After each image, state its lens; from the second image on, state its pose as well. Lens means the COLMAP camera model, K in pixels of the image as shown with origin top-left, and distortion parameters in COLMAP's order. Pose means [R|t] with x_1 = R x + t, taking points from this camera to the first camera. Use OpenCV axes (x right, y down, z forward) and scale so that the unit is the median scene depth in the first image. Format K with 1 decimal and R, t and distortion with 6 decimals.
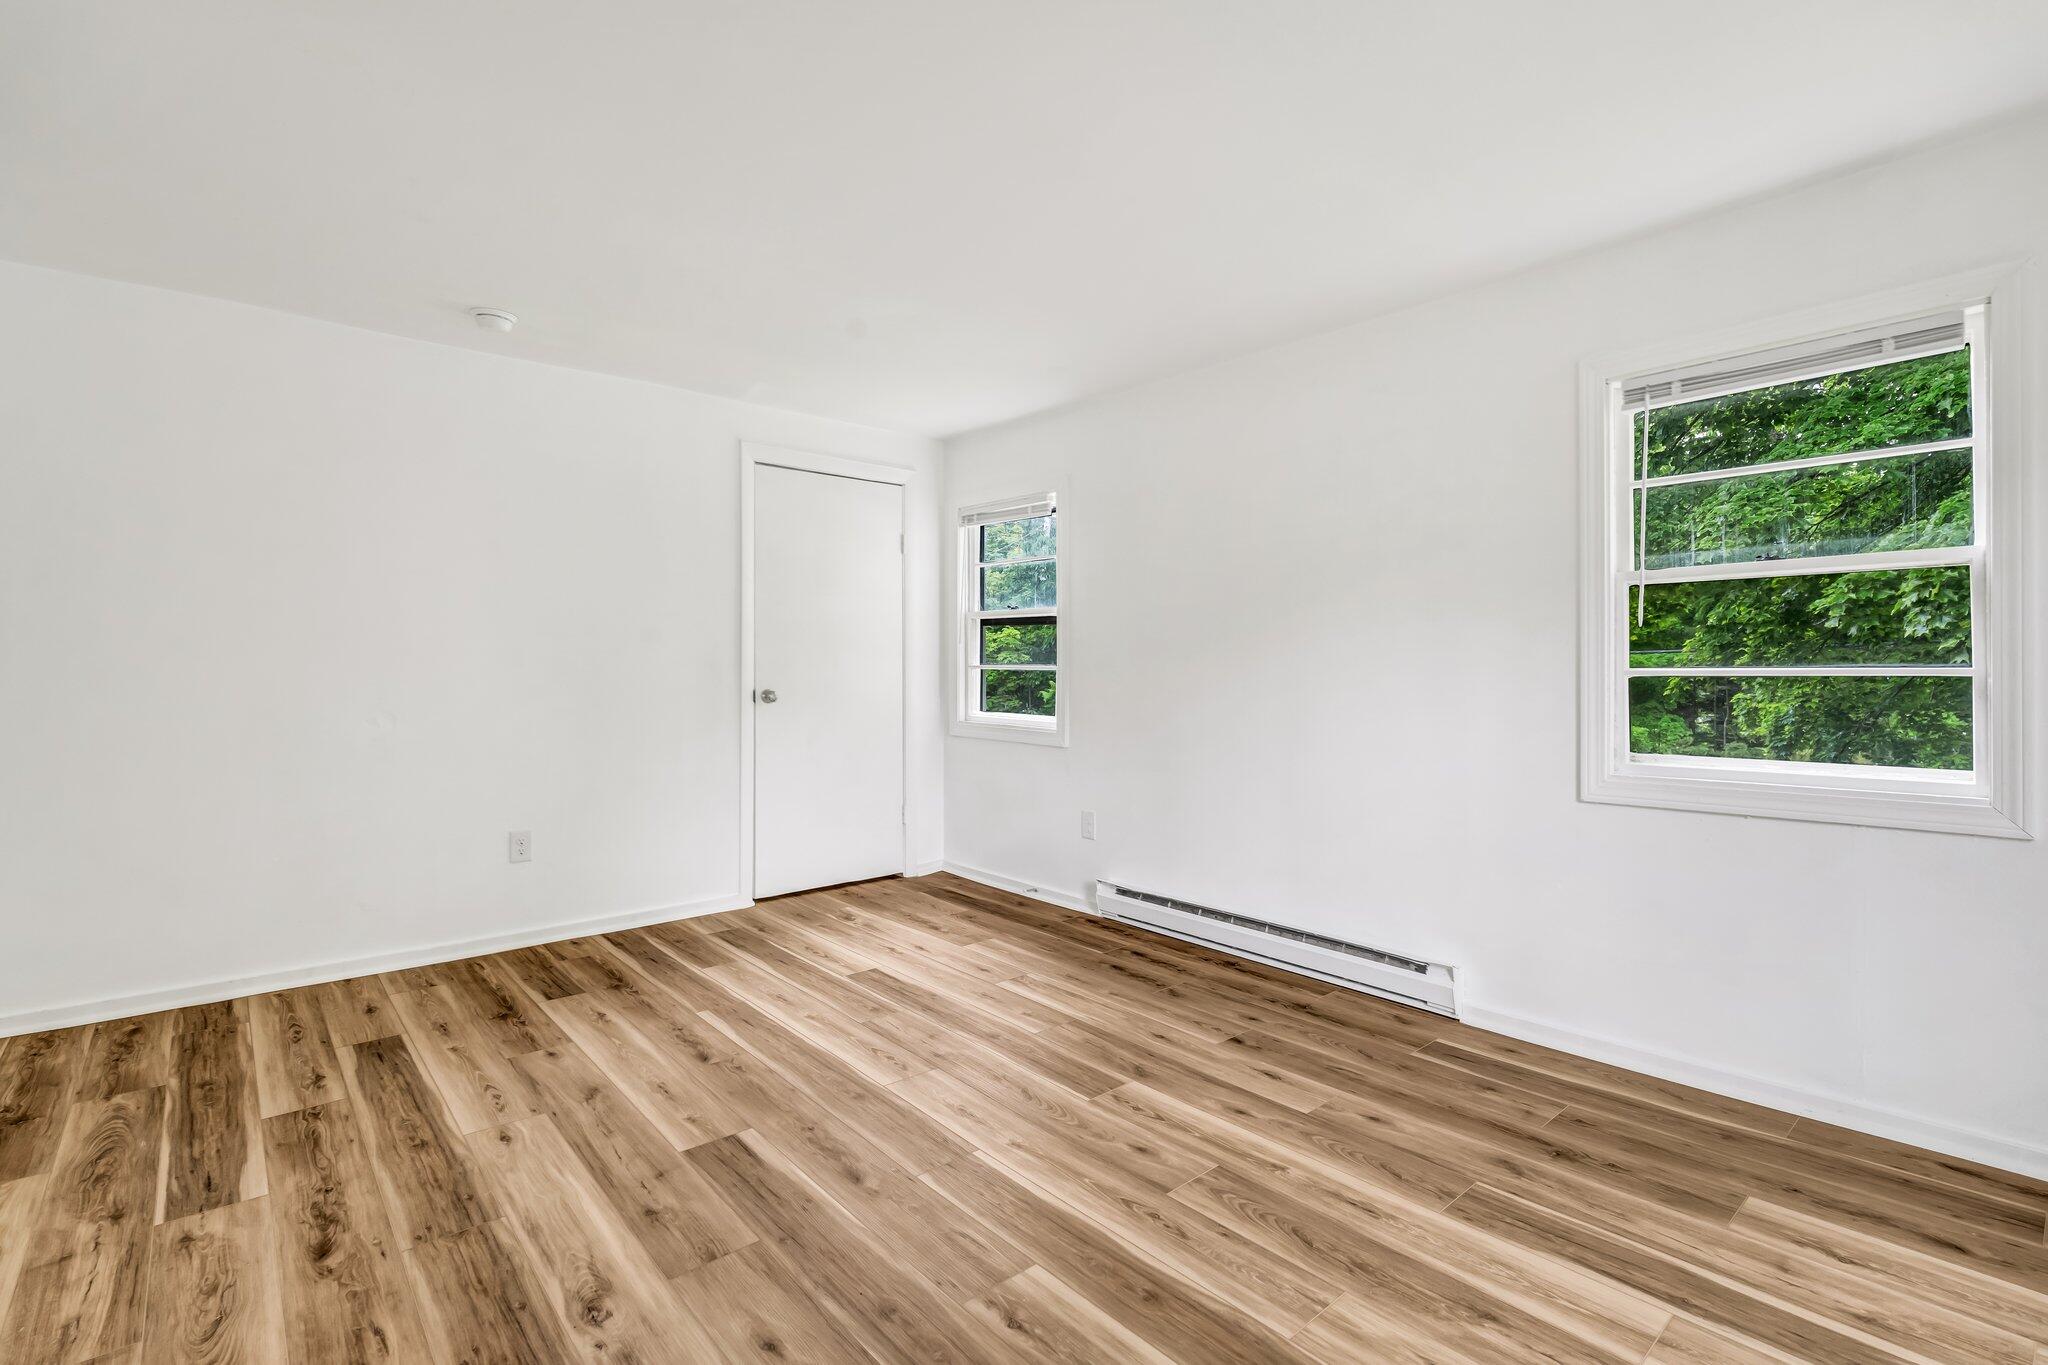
lens RADIAL K [[975.2, 0, 1024.0], [0, 975.2, 654.2], [0, 0, 1]] dist [-0.000954, 0.000176]
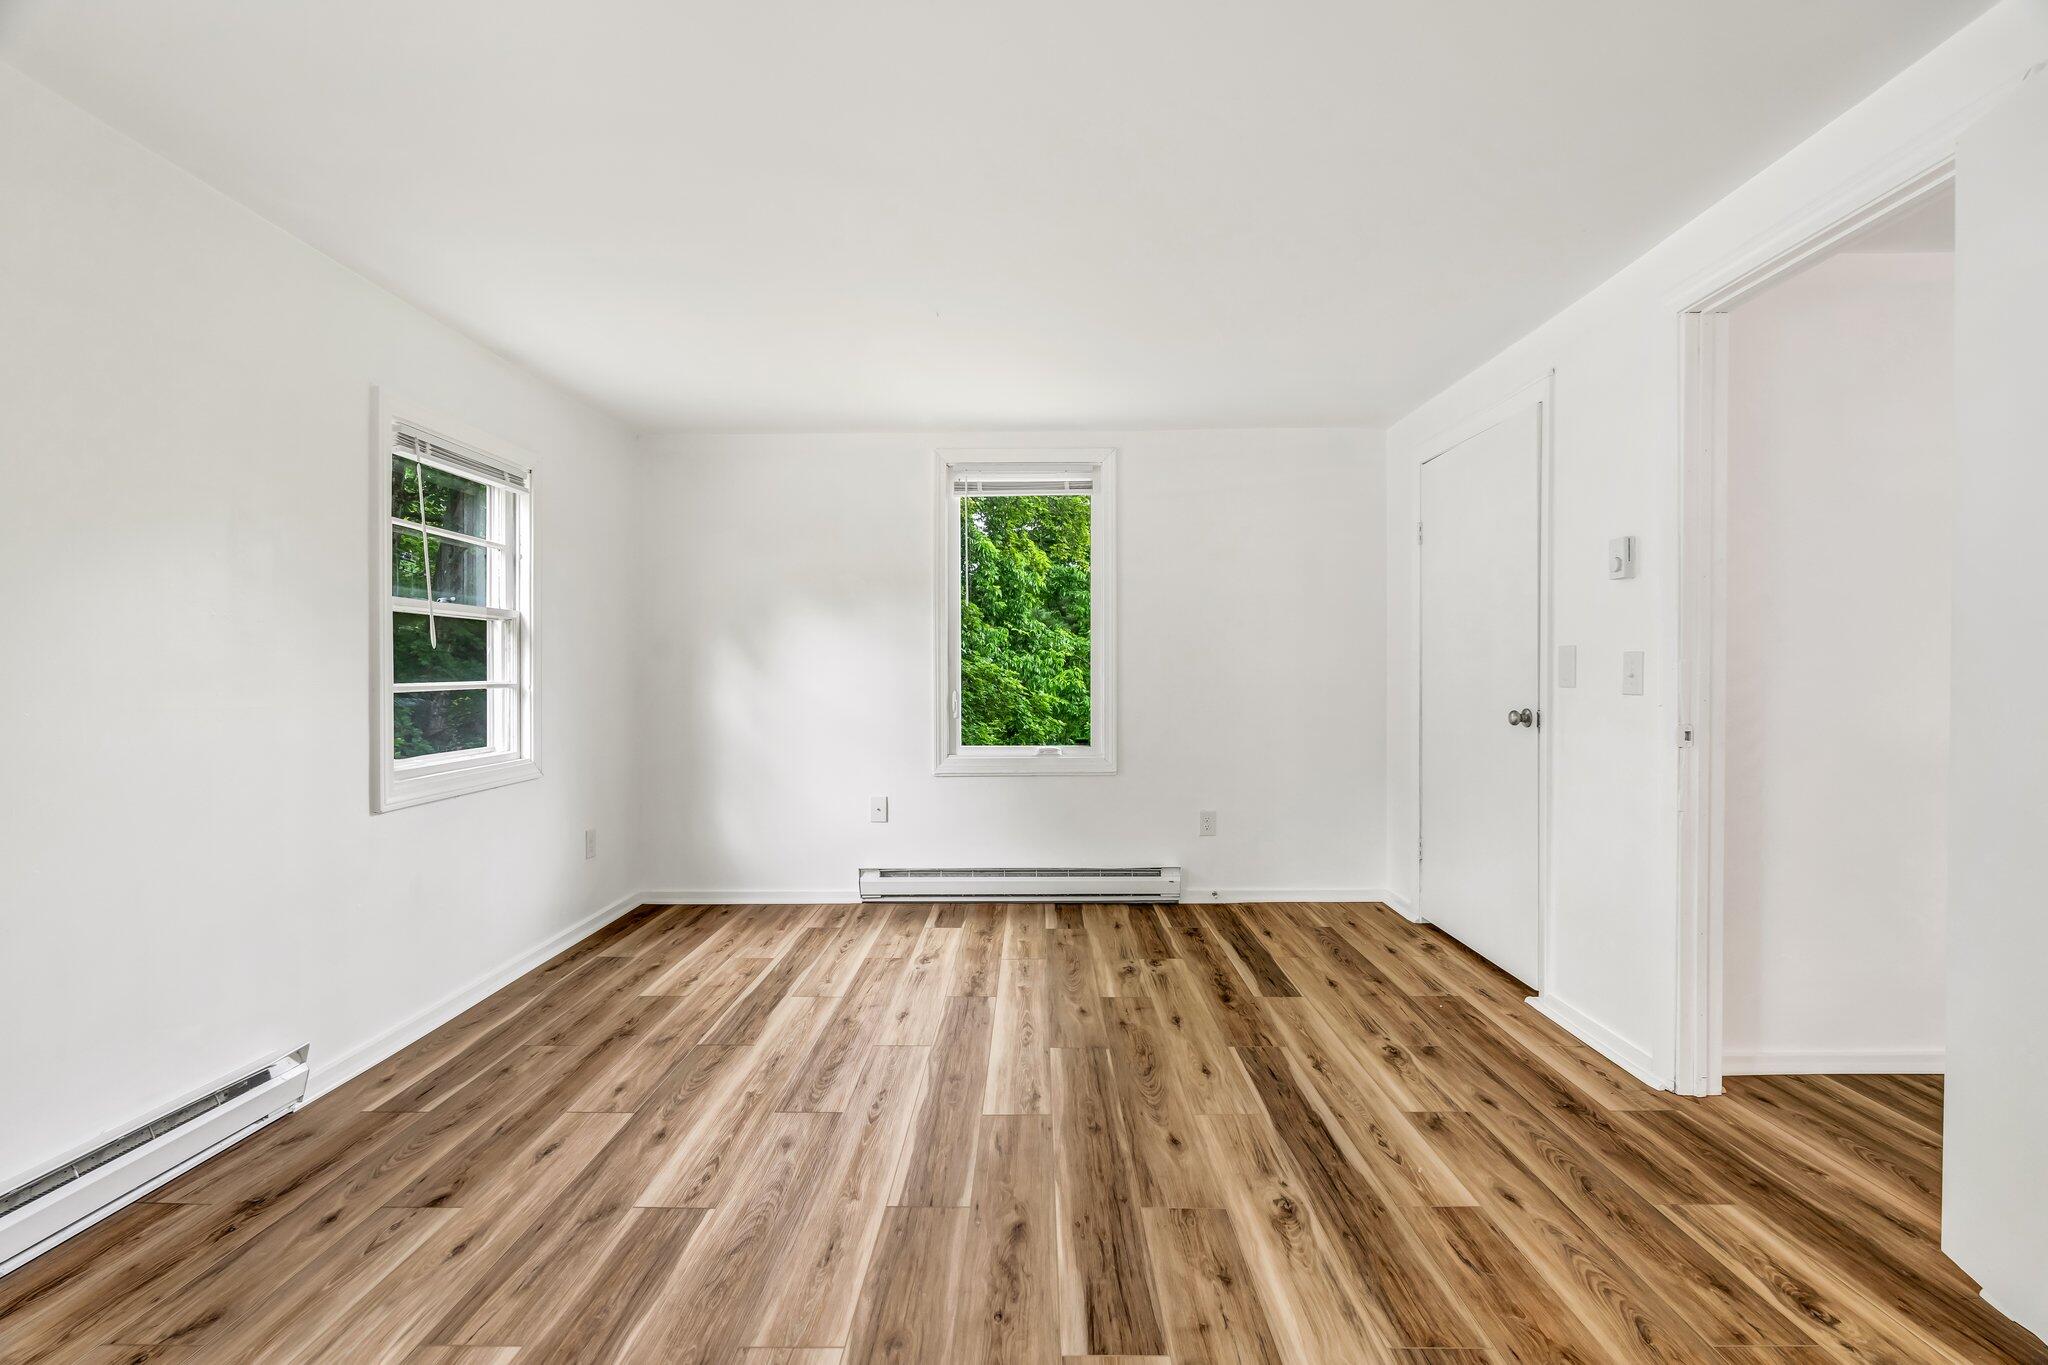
lens RADIAL K [[942.0, 0, 1024.0], [0, 942.0, 682.5], [0, 0, 1]] dist [0.001567, 0.000282]
pose [[-0.762894, 0.001755, 0.646521, -0.766887], [-0.002884, 0.999977, -0.006118, 0.020878], [-0.646517, -0.006532, -0.762871, 1.702450]]
